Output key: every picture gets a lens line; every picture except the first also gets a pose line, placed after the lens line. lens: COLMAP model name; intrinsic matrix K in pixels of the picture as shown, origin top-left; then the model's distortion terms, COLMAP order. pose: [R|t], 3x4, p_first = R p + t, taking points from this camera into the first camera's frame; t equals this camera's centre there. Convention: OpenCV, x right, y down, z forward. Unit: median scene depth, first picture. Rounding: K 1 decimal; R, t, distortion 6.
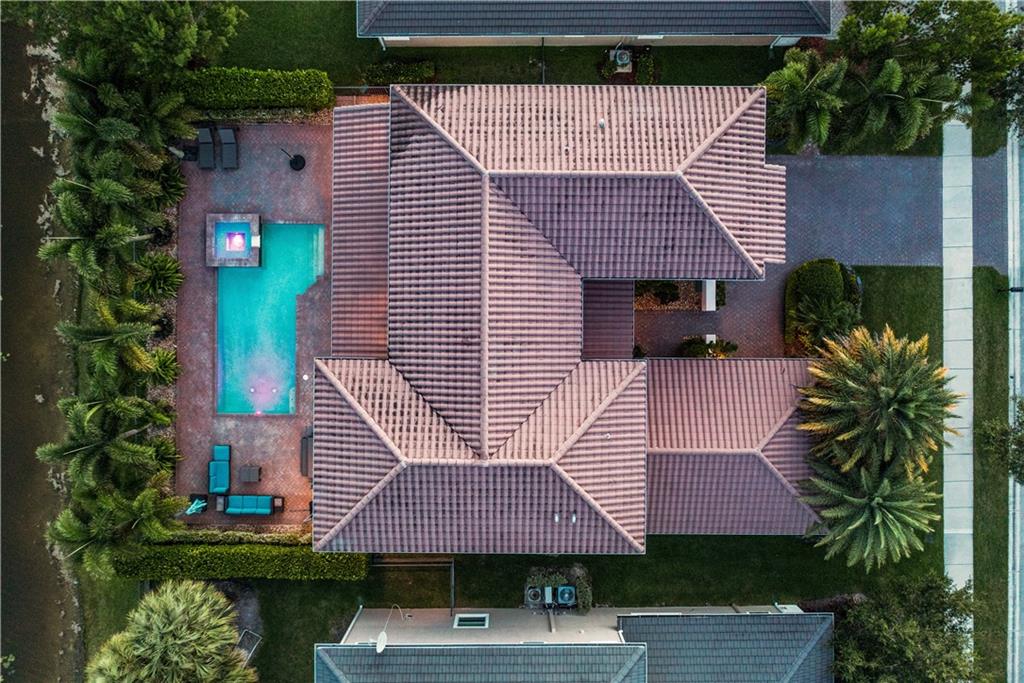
lens RADIAL K [[755.4, 0, 537.7], [0, 755.4, 336.6], [0, 0, 1]] dist [-0.008161, -0.001870]
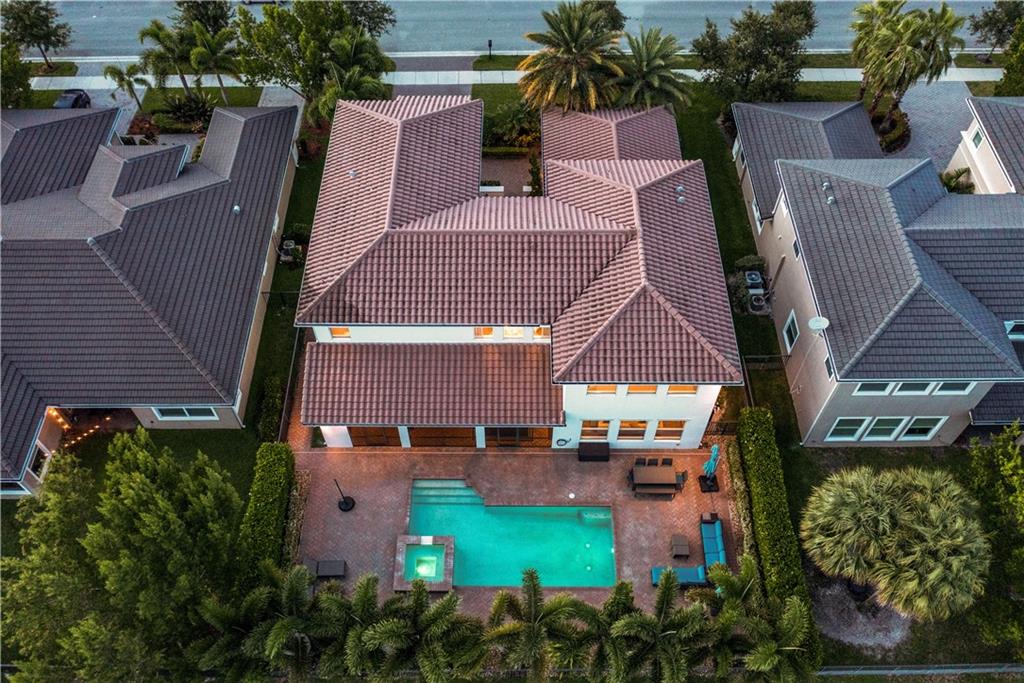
lens RADIAL K [[719.6, 0, 505.4], [0, 719.6, 343.1], [0, 0, 1]] dist [0.000359, 0.000972]
pose [[0.004316, -0.857178, 0.515002, -0.753637], [0.999923, -0.002313, -0.012230, -0.022646], [0.011675, 0.515015, 0.857101, 0.144703]]
